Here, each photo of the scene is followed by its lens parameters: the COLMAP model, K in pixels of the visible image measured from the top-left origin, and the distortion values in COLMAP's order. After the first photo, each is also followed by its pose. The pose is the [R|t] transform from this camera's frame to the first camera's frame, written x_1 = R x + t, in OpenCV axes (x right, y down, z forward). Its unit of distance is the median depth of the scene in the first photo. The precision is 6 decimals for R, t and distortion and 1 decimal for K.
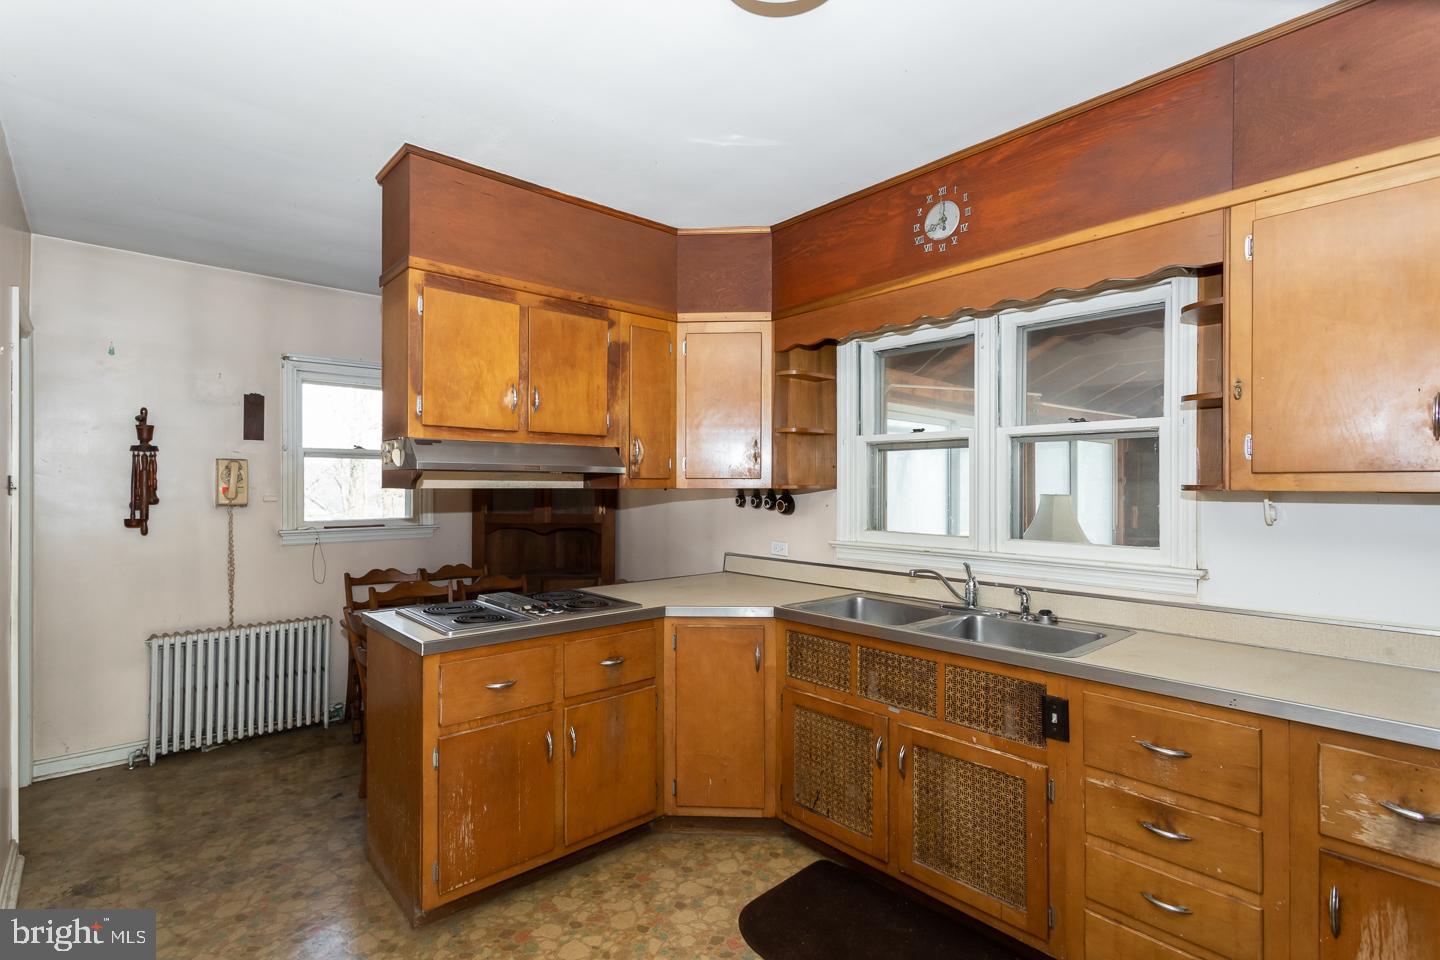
lens RADIAL K [[682.6, 0, 716.5], [0, 682.6, 482.0], [0, 0, 1]] dist [0.004207, -0.000210]
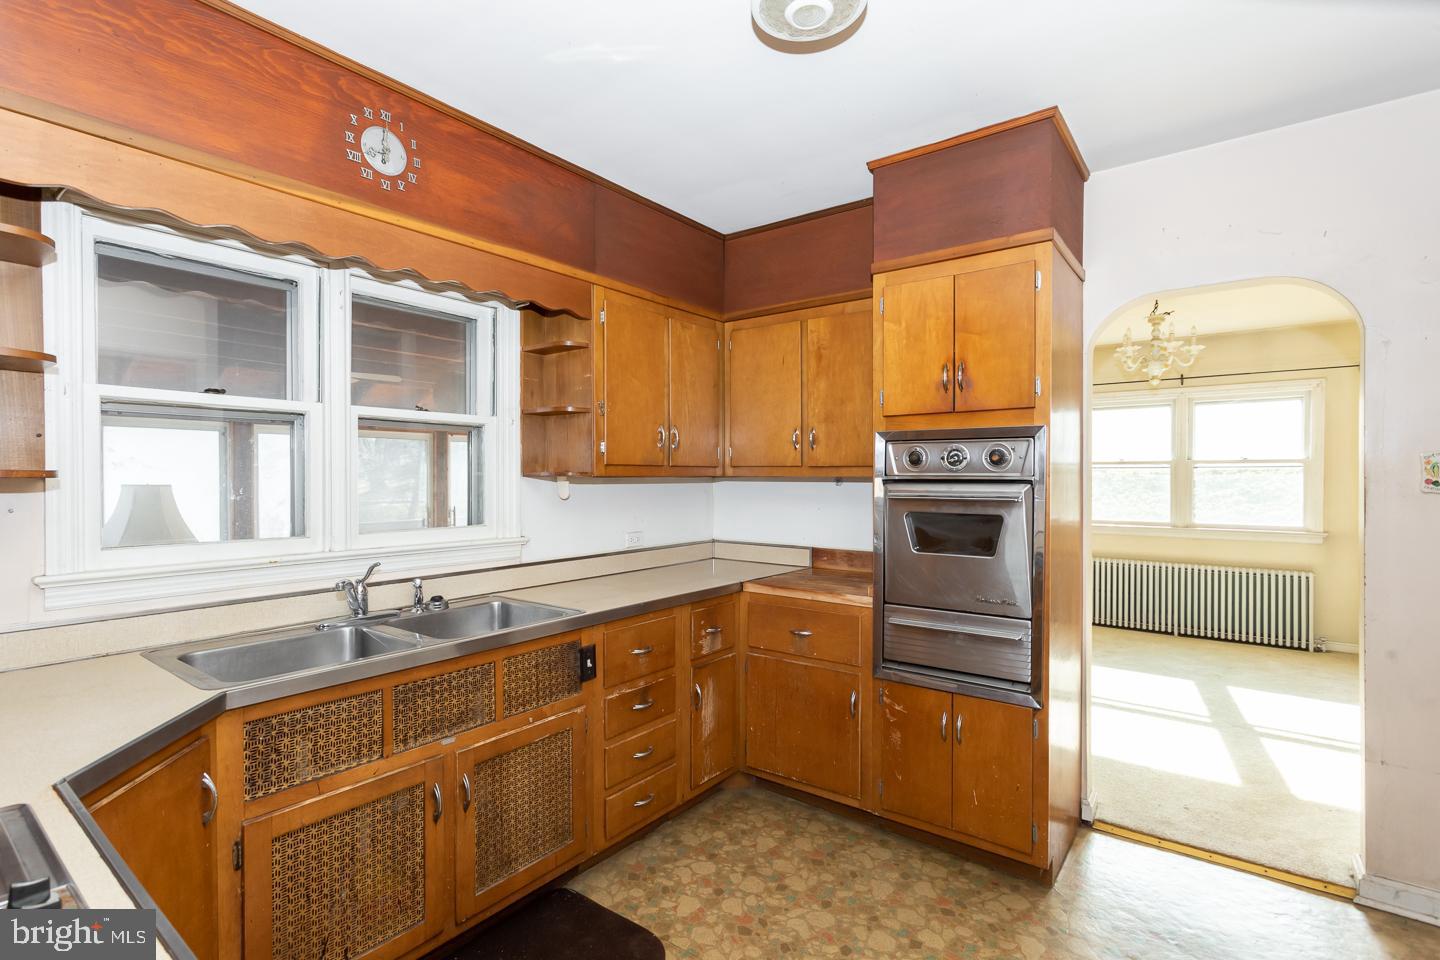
lens RADIAL K [[682.6, 0, 716.5], [0, 682.6, 482.0], [0, 0, 1]] dist [0.004207, -0.000210]
pose [[-0.191252, -0.009665, 0.981493, -0.575222], [-0.008722, 0.999929, 0.008146, 0.006988], [-0.981502, -0.007003, -0.191323, 0.780259]]
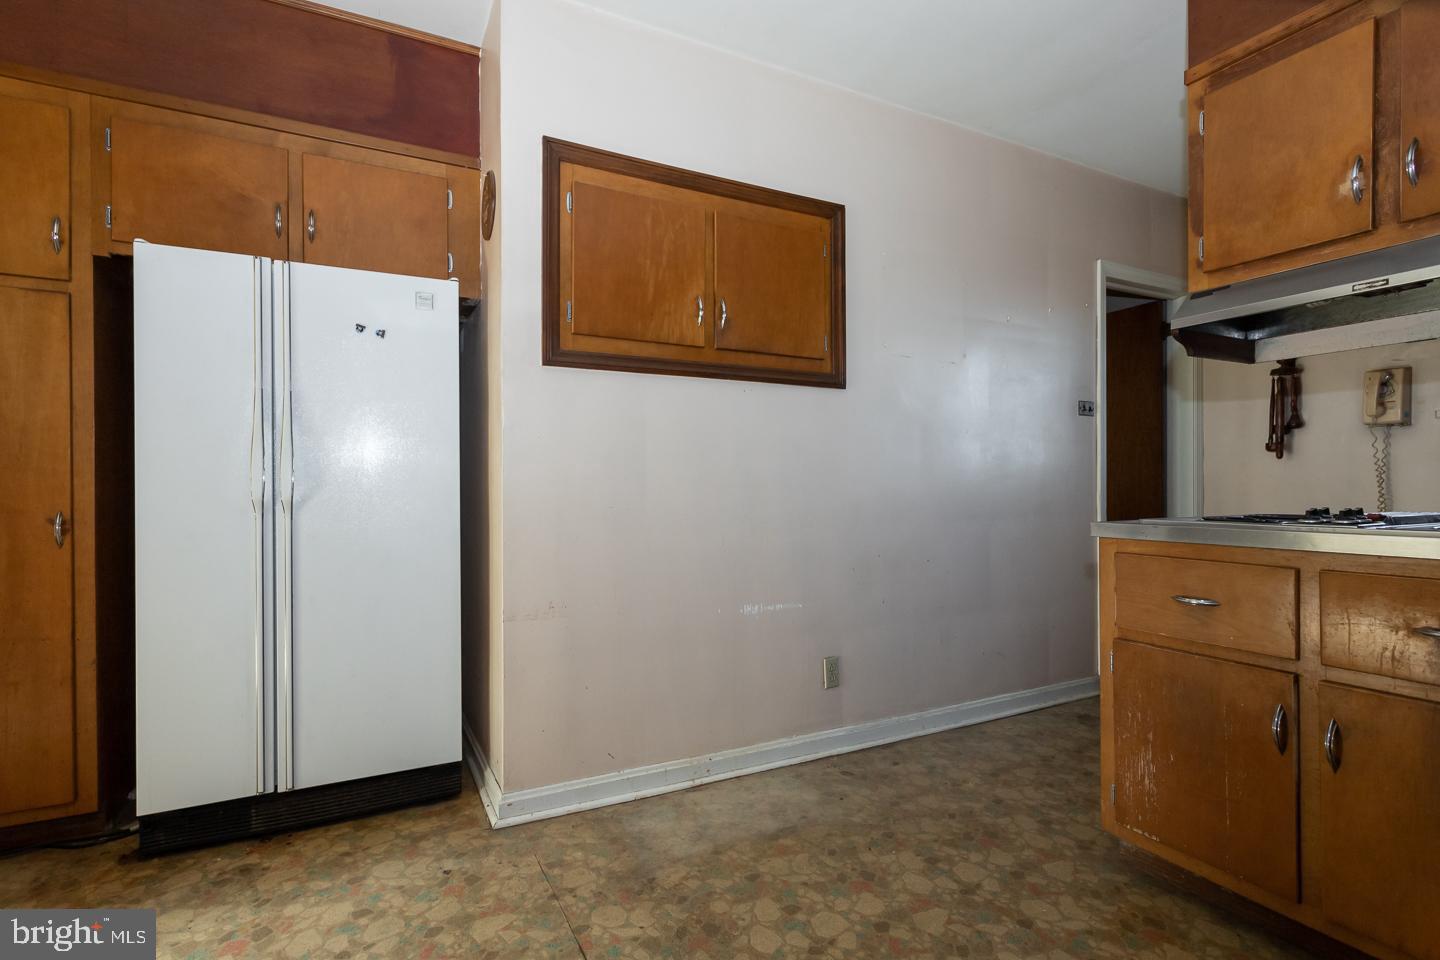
lens RADIAL K [[682.6, 0, 716.5], [0, 682.6, 482.0], [0, 0, 1]] dist [0.004207, -0.000210]
pose [[-0.255249, -0.003769, -0.966868, 0.458119], [0.009007, 0.999940, -0.006276, 0.153070], [0.966833, -0.010311, -0.255200, 0.641938]]
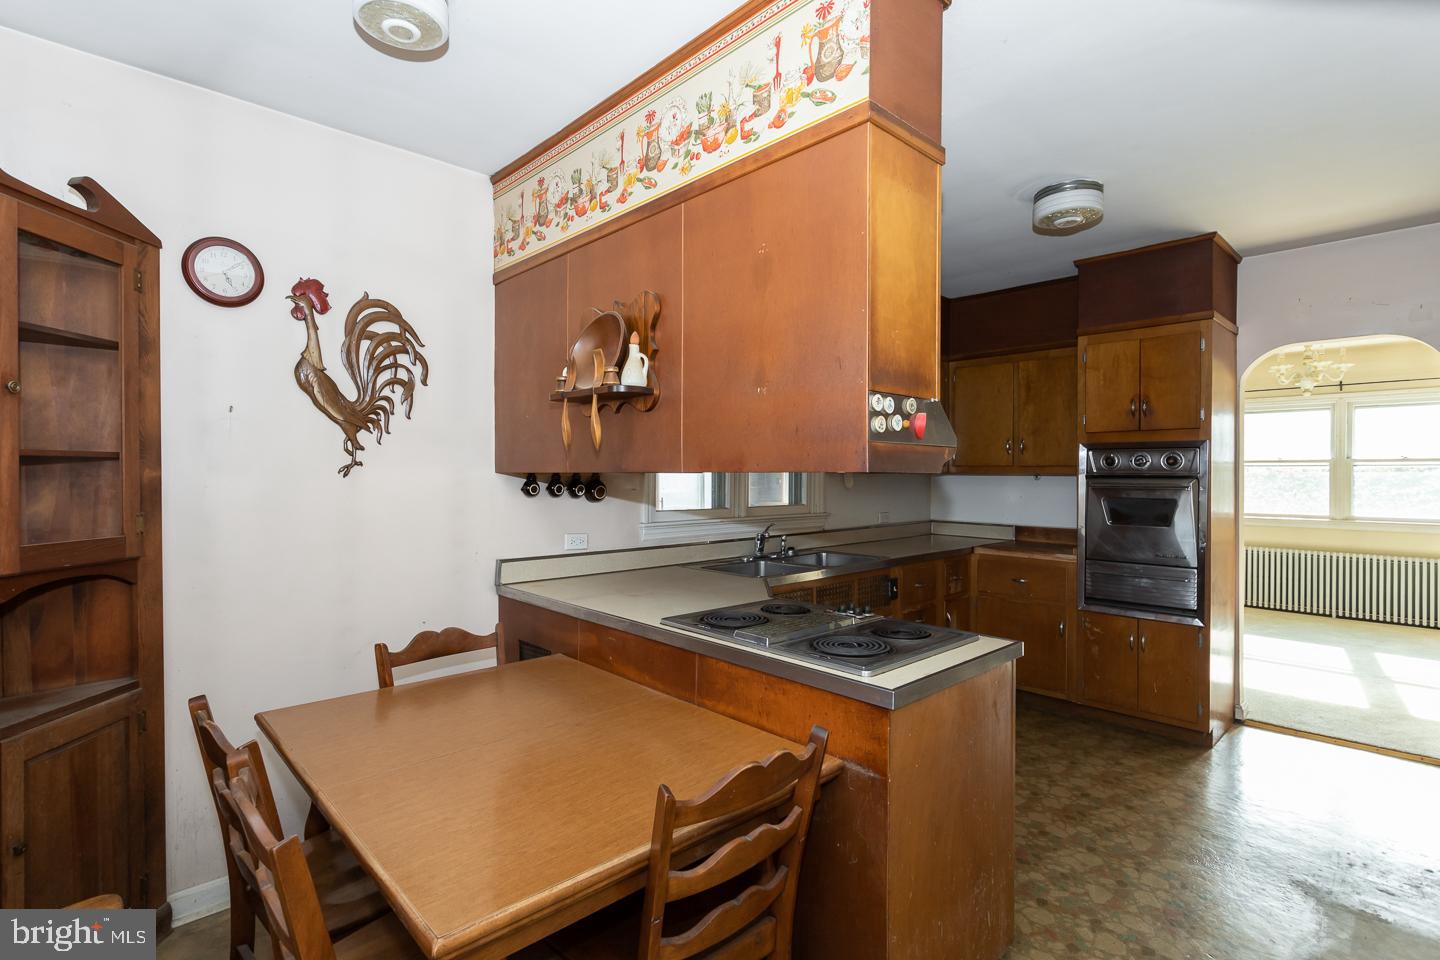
lens RADIAL K [[682.6, 0, 716.5], [0, 682.6, 482.0], [0, 0, 1]] dist [0.004207, -0.000210]
pose [[-0.026166, -0.012048, 0.999585, -1.128397], [-0.007994, 0.999898, 0.011843, 0.012582], [-0.999626, -0.007681, -0.026259, 1.210178]]
